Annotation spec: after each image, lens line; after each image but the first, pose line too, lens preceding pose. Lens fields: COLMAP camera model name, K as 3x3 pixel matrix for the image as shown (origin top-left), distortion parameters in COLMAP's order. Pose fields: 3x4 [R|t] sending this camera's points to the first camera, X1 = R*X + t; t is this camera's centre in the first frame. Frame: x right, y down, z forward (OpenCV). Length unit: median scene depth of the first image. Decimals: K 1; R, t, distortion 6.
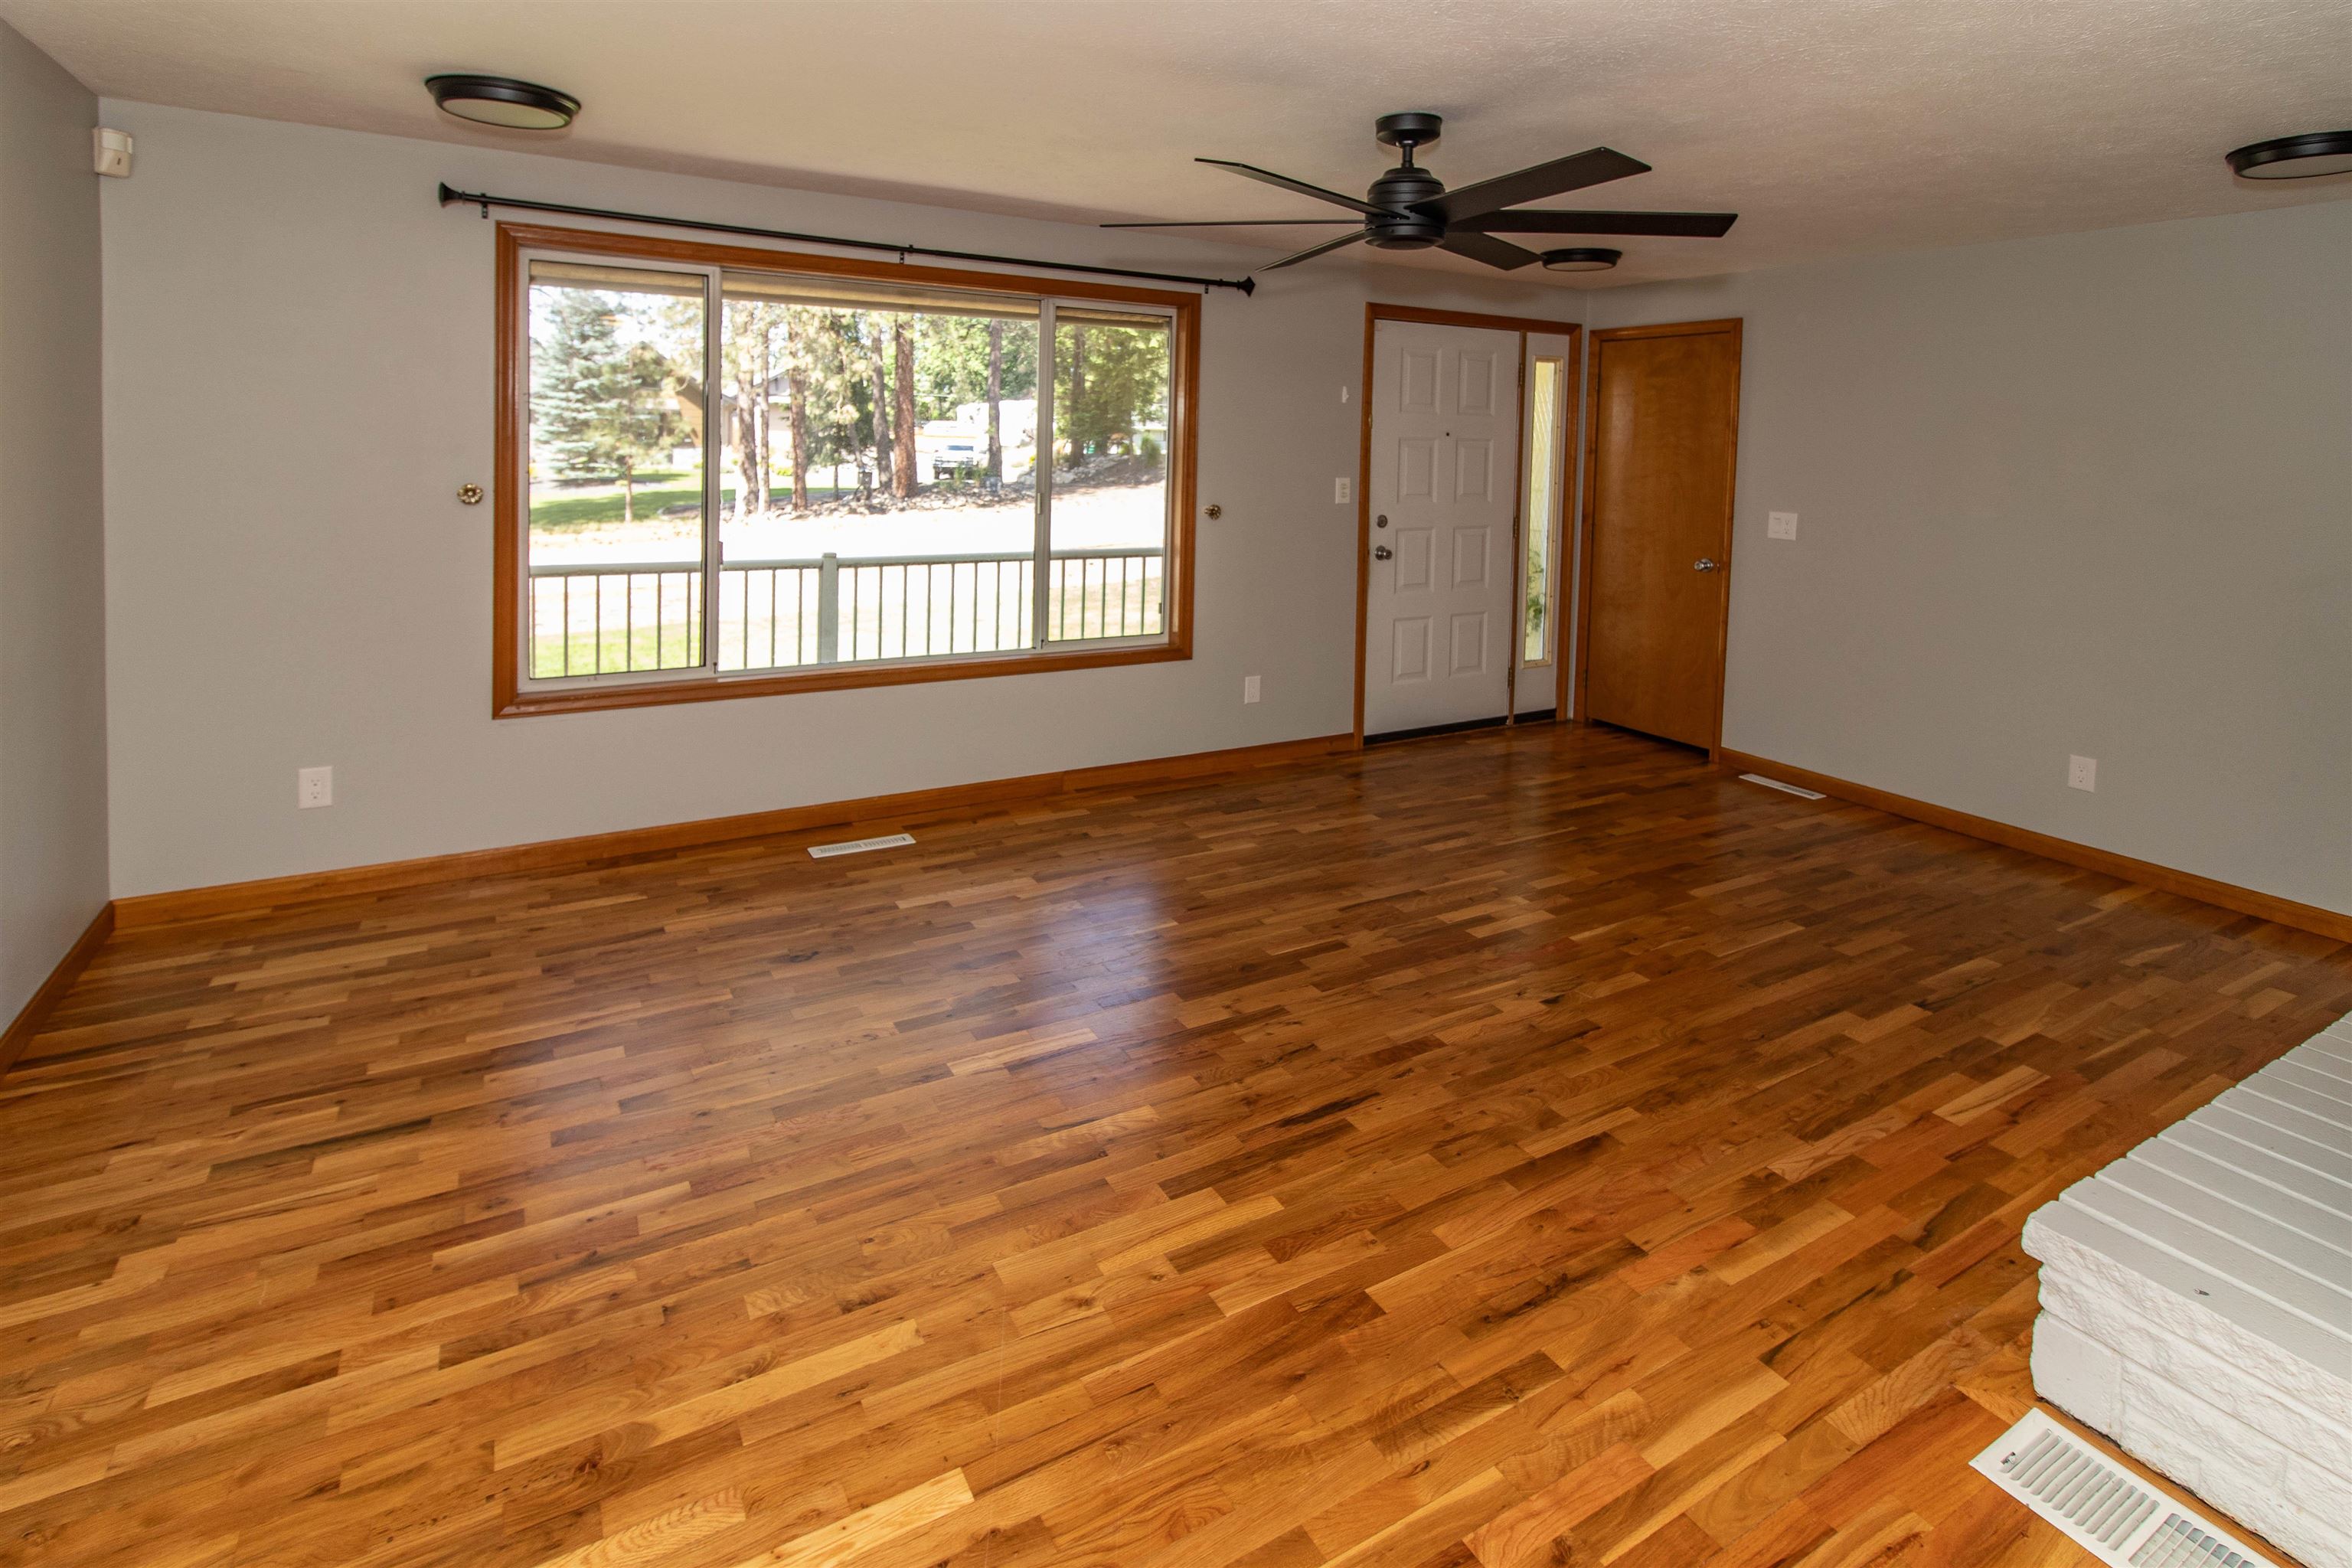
lens RADIAL K [[1139.0, 0, 1180.8], [0, 1139.0, 754.0], [0, 0, 1]] dist [-0.000584, -0.000101]
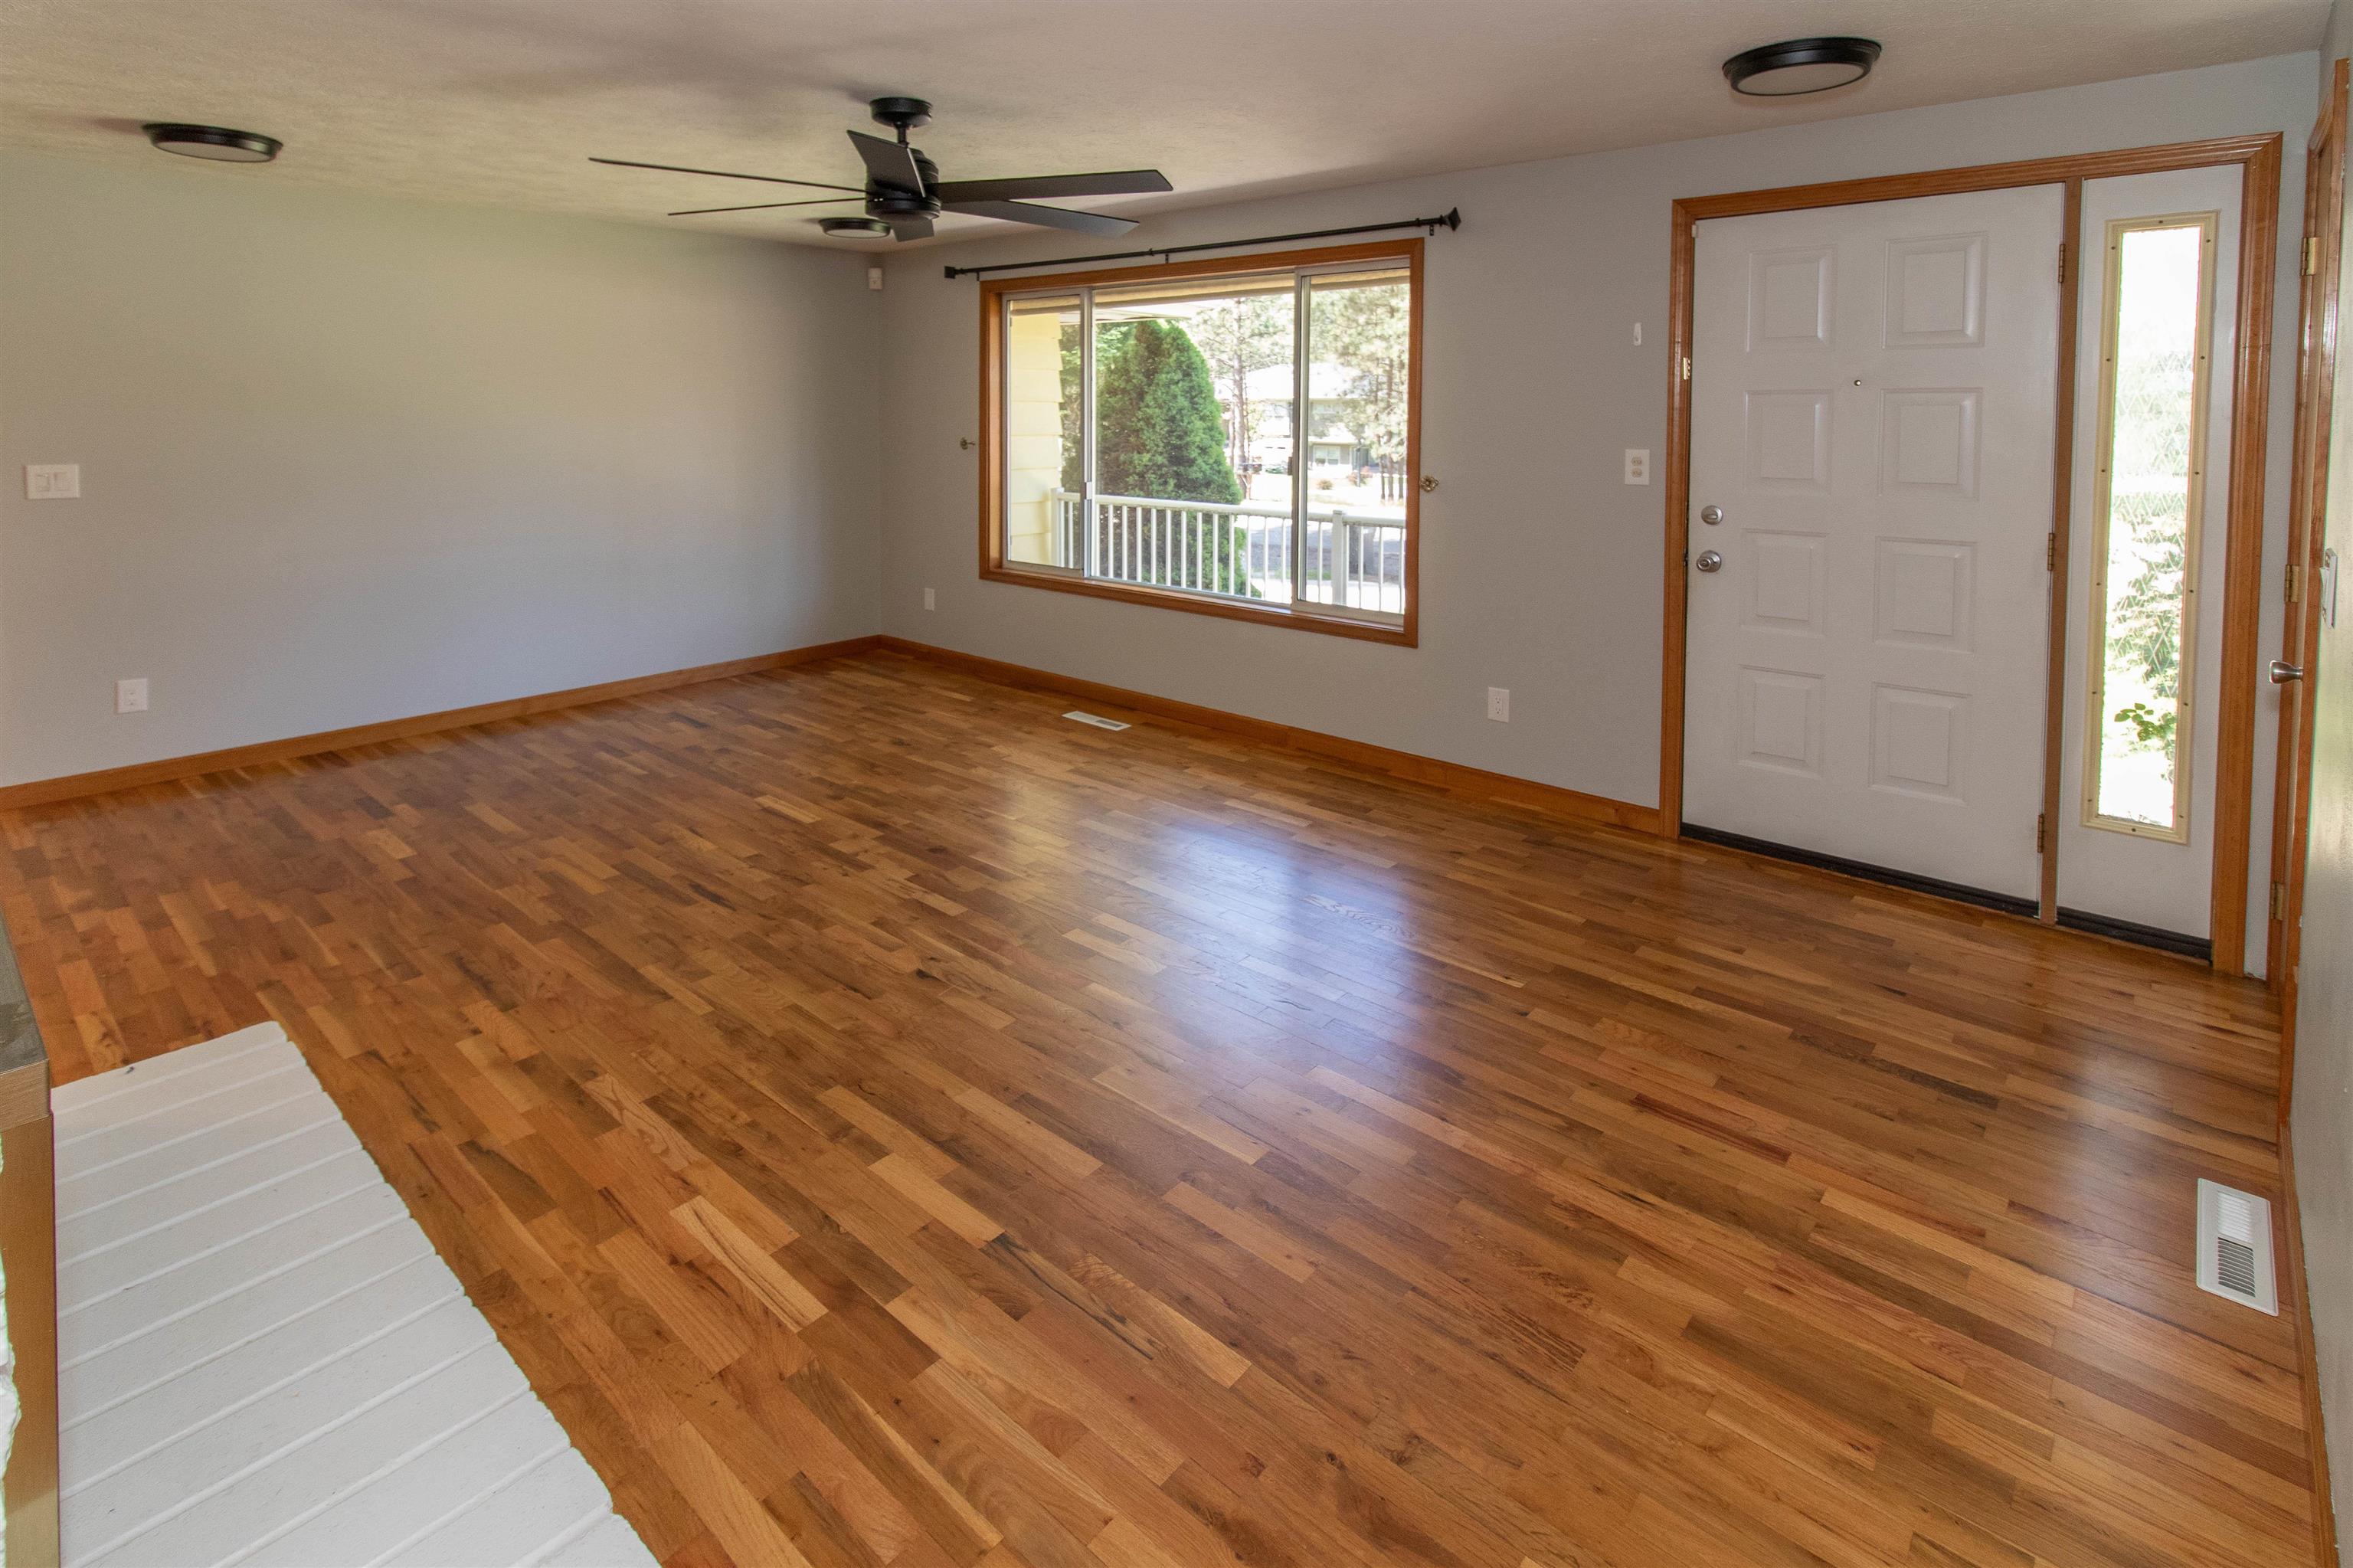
lens RADIAL K [[1128.0, 0, 1170.8], [0, 1128.0, 712.8], [0, 0, 1]] dist [-0.000196, -0.000045]
pose [[0.311030, 0.231941, -0.921664, 0.857317], [-0.247197, 0.956130, 0.157194, -0.138531], [0.917690, 0.178941, 0.354720, 0.572685]]
